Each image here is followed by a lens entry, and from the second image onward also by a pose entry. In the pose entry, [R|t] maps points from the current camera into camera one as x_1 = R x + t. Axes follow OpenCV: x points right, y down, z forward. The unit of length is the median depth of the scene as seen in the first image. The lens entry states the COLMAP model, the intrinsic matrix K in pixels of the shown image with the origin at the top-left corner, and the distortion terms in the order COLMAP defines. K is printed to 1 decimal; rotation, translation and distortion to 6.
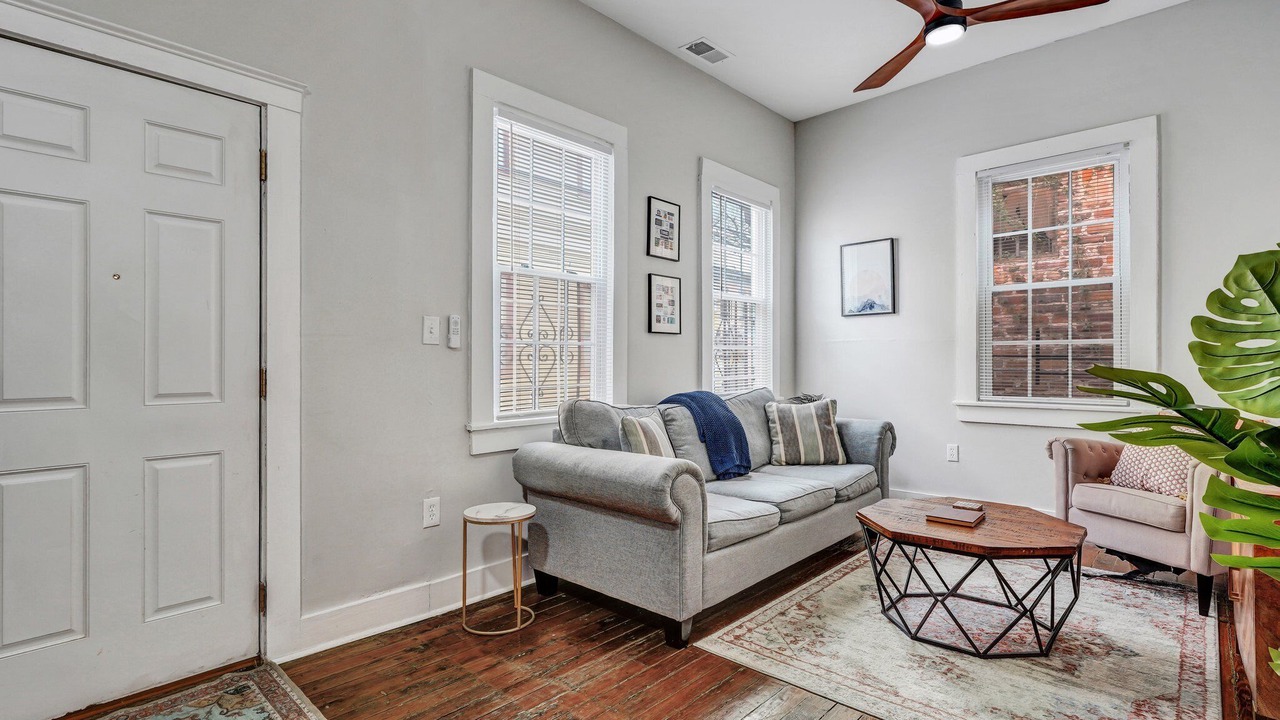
lens RADIAL K [[611.9, 0, 637.1], [0, 611.9, 358.5], [0, 0, 1]] dist [-0.006281, 0.001098]
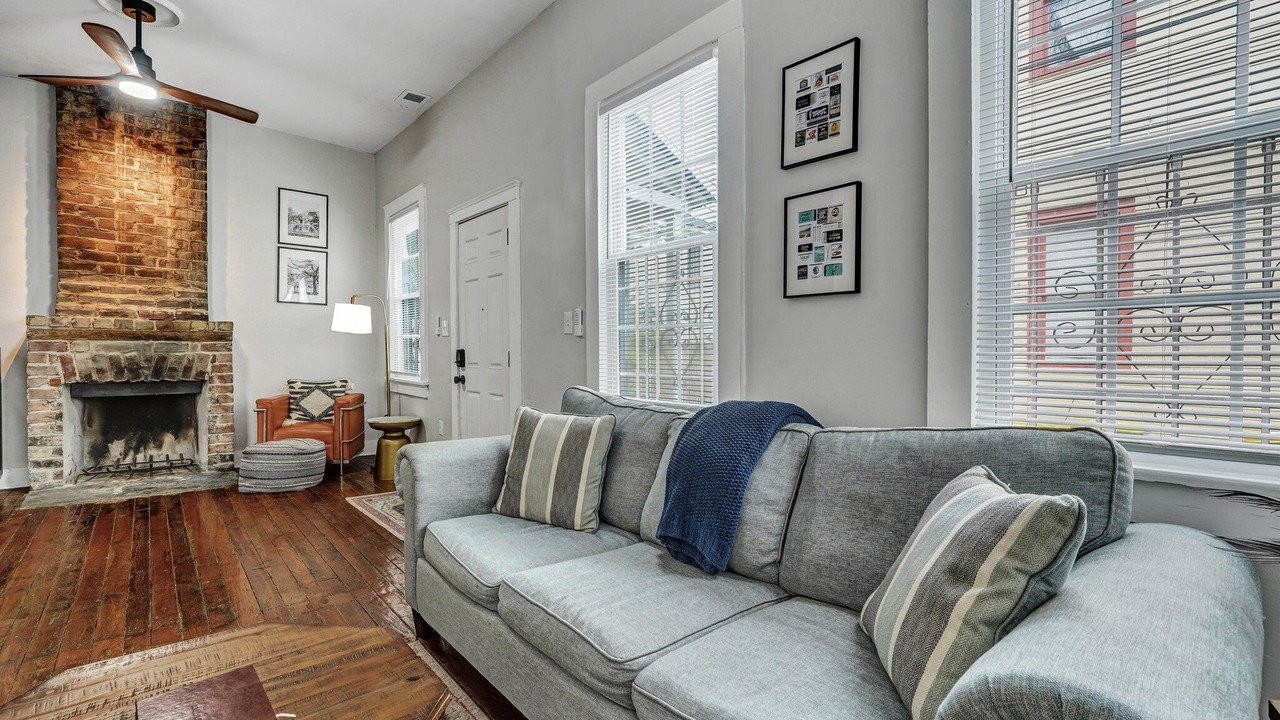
lens RADIAL K [[587.4, 0, 636.0], [0, 587.4, 361.6], [0, 0, 1]] dist [-0.011933, 0.009086]
pose [[-0.126056, 0.021601, -0.991788, 0.719328], [0.006172, 0.999761, 0.020990, 0.008158], [0.992004, -0.003476, -0.126159, 1.093162]]
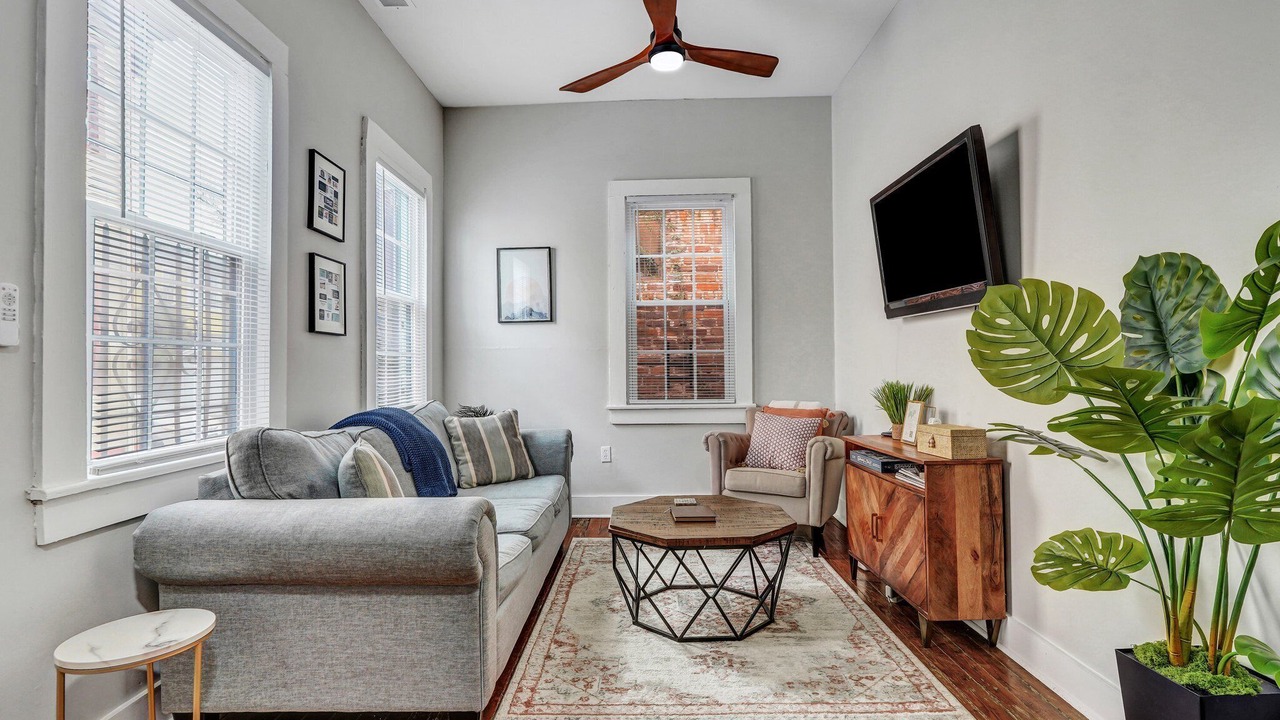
lens RADIAL K [[611.9, 0, 637.1], [0, 611.9, 358.5], [0, 0, 1]] dist [-0.006281, 0.001098]
pose [[0.742220, 0.005088, 0.670137, -0.216010], [0.005672, 0.999888, -0.013874, 0.002595], [-0.670132, 0.014099, 0.742108, 0.219934]]
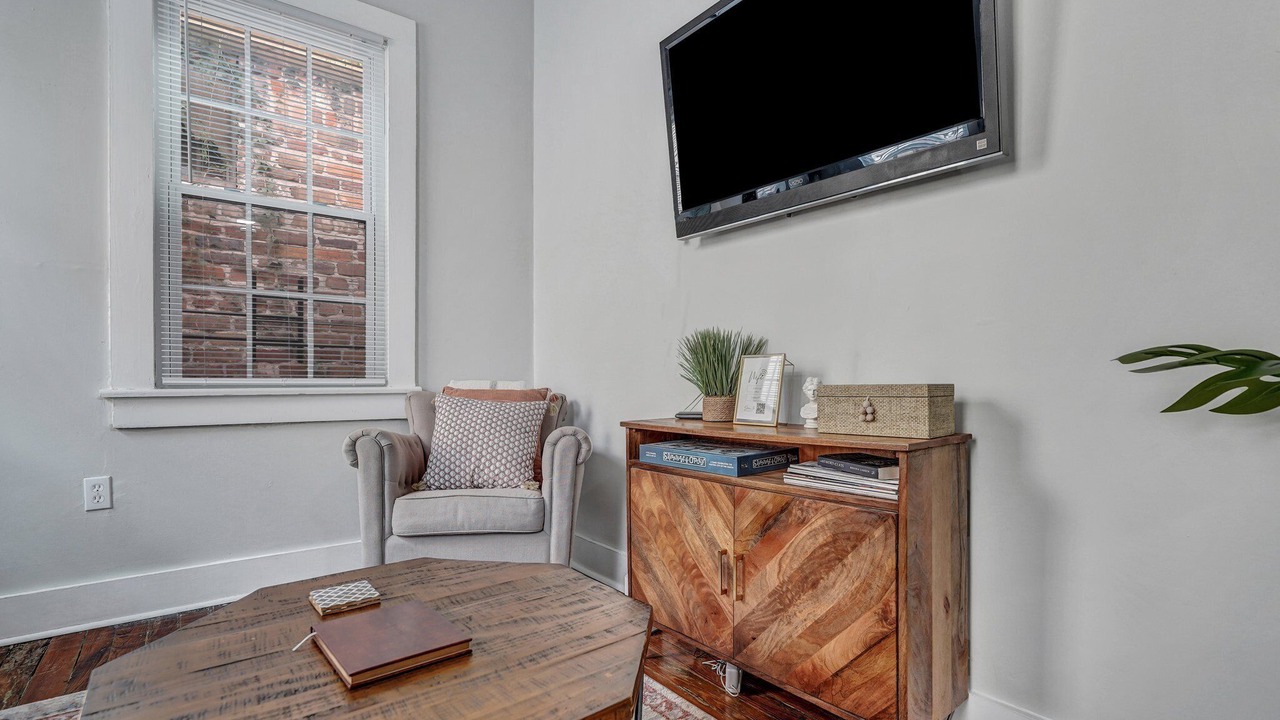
lens RADIAL K [[581.6, 0, 635.6], [0, 581.6, 388.7], [0, 0, 1]] dist [-0.013447, 0.000113]
pose [[0.160794, -0.009767, 0.986940, 0.159159], [-0.005134, 0.999929, 0.010732, 0.081309], [-0.986975, -0.006793, 0.160732, 0.646948]]
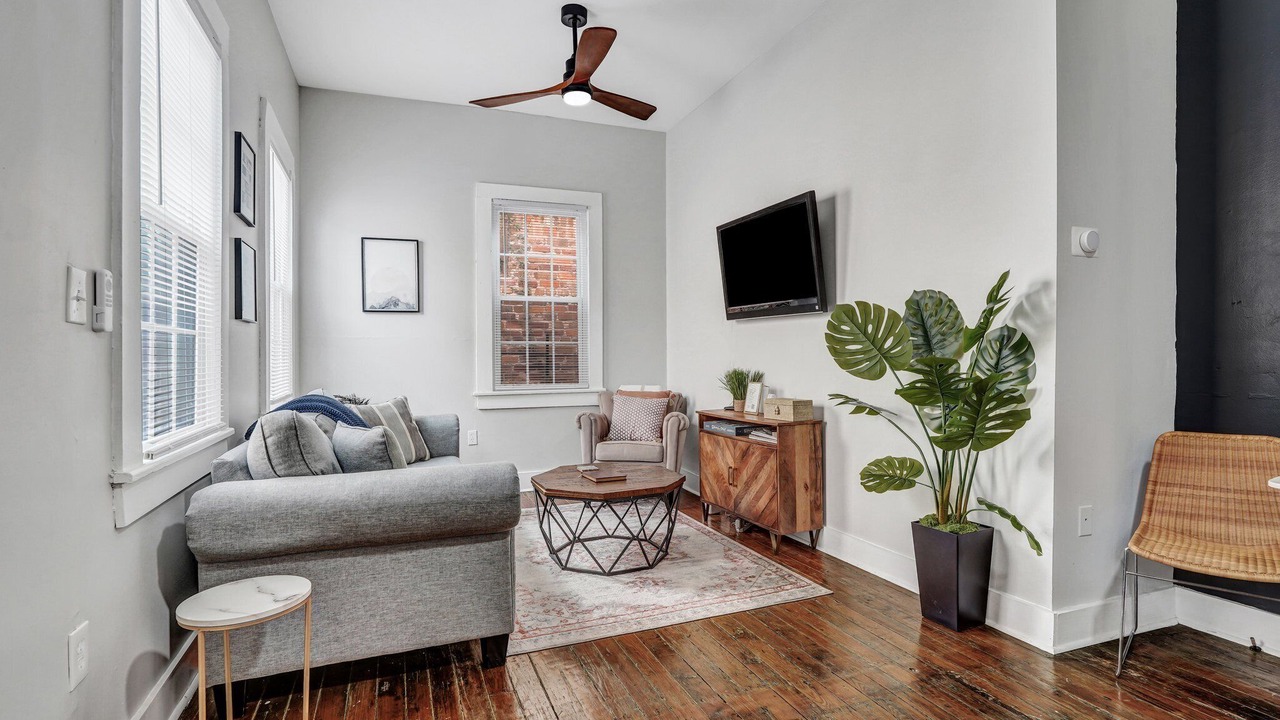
lens RADIAL K [[605.2, 0, 638.3], [0, 605.2, 355.0], [0, 0, 1]] dist [-0.012473, 0.000110]
pose [[0.426573, 0.001489, 0.904452, -0.502264], [0.001479, 0.999996, -0.002343, 0.003278], [-0.904452, 0.002337, 0.426569, 0.311247]]
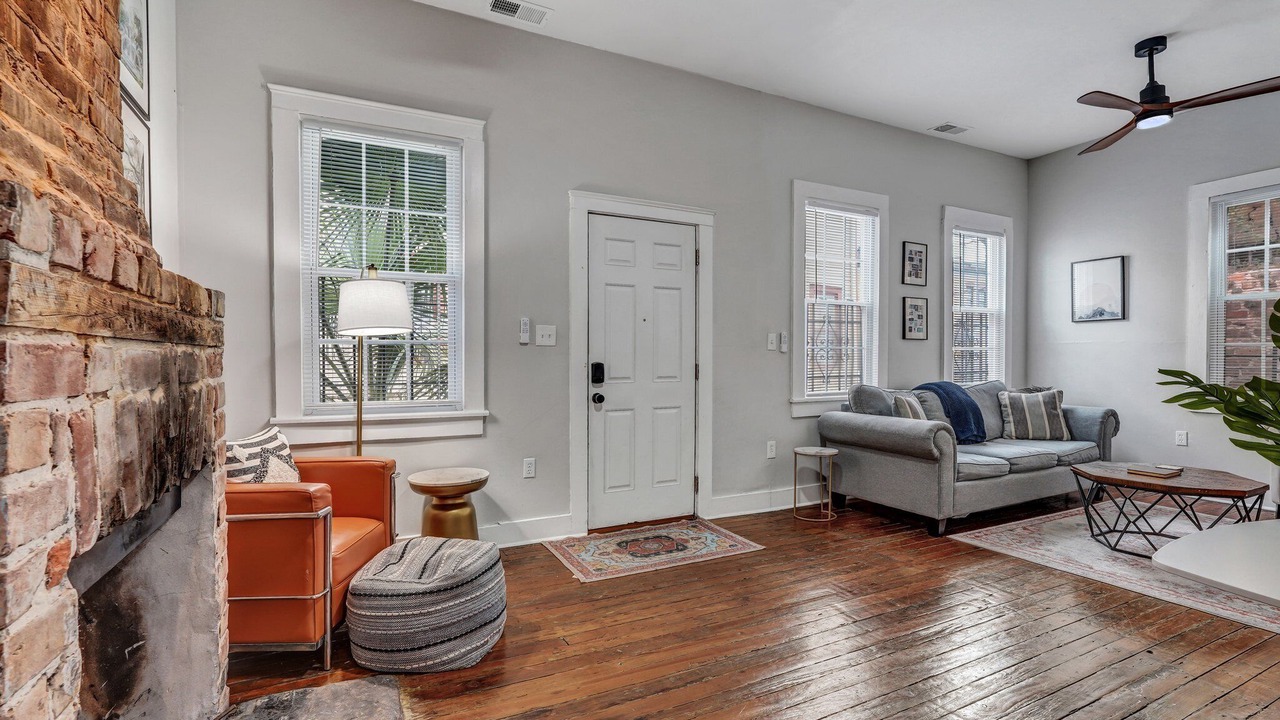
lens RADIAL K [[587.4, 0, 636.0], [0, 587.4, 361.6], [0, 0, 1]] dist [-0.011933, 0.009086]
pose [[0.941026, 0.004691, -0.338303, -0.119999], [0.000250, 0.999894, 0.014561, -0.012899], [0.338335, -0.013787, 0.940925, -0.548454]]
